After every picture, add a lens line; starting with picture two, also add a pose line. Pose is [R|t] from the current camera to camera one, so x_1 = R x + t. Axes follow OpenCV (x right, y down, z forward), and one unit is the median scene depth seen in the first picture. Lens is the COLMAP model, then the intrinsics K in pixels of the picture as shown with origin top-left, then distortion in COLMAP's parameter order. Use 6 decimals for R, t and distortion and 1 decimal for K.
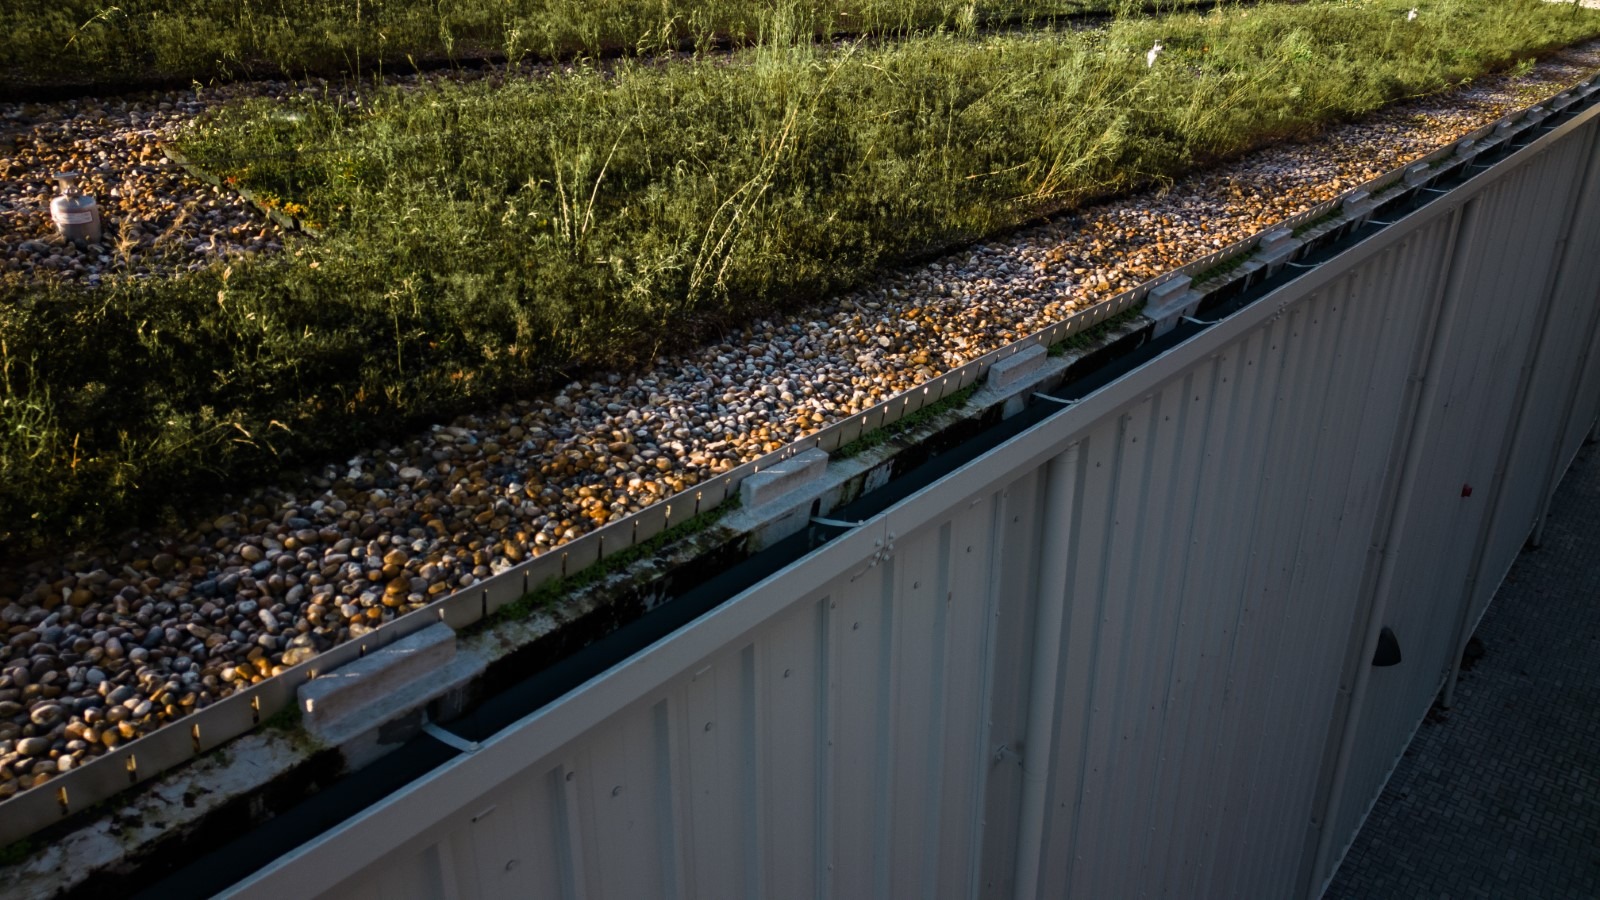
lens RADIAL K [[1102.0, 0, 802.1], [0, 1102.0, 455.4], [0, 0, 1]] dist [0.084868, -0.076249]
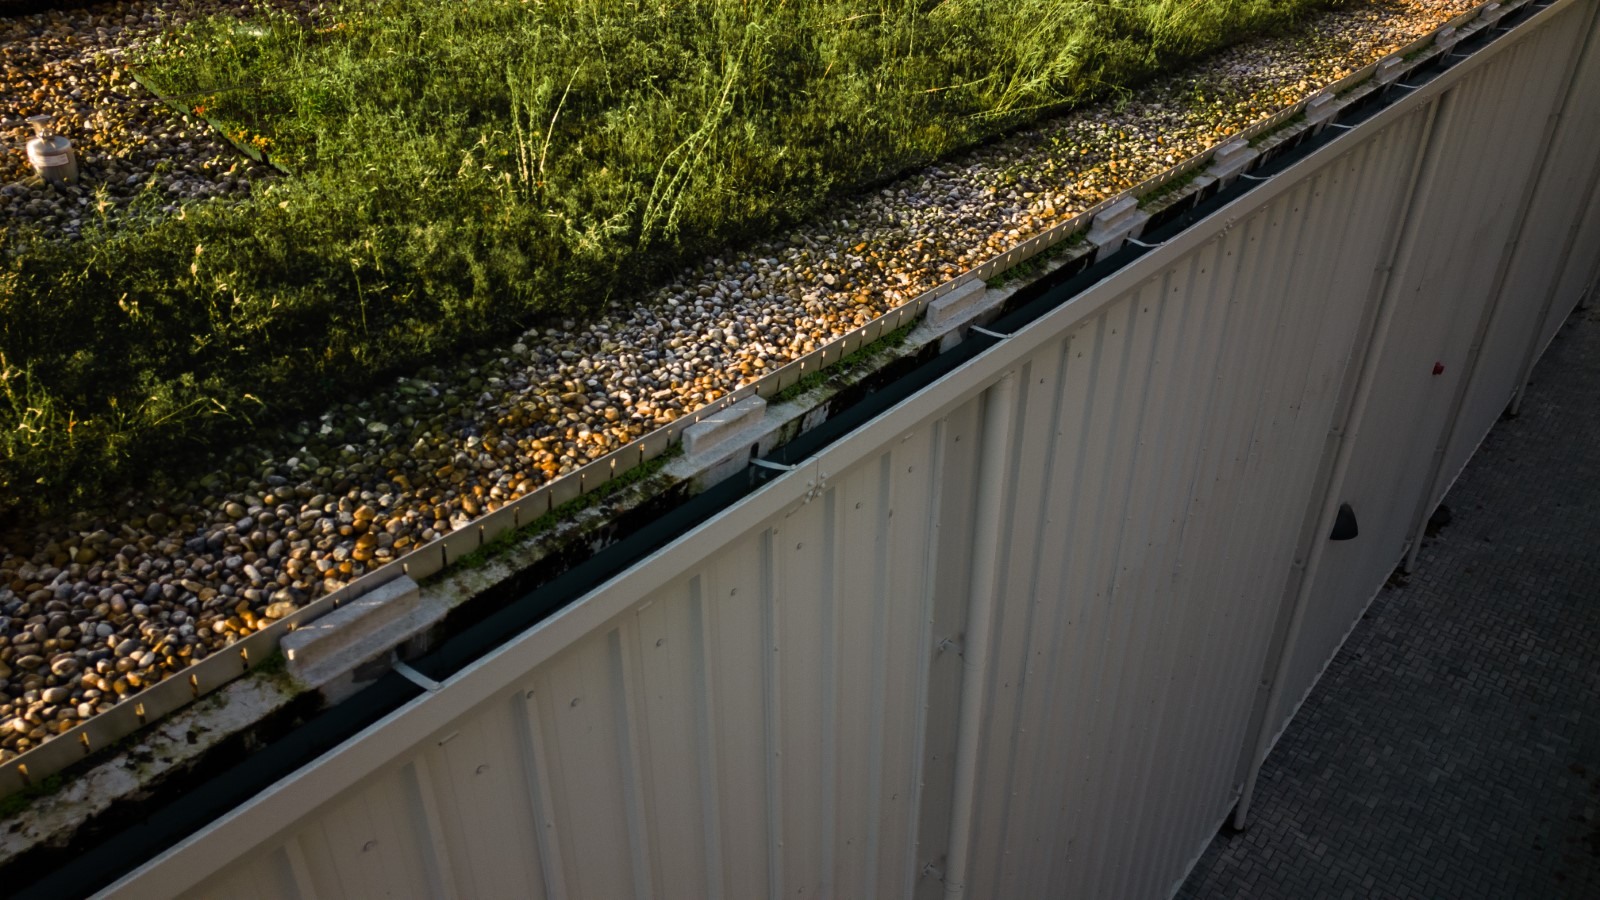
lens RADIAL K [[1102.0, 0, 803.8], [0, 1102.0, 453.0], [0, 0, 1]] dist [0.084868, -0.076249]
pose [[0.999997, 0.002518, 0.000312, 0.051918], [-0.002537, 0.991677, 0.128723, -0.076848], [0.000015, -0.128723, 0.991681, -0.071130]]
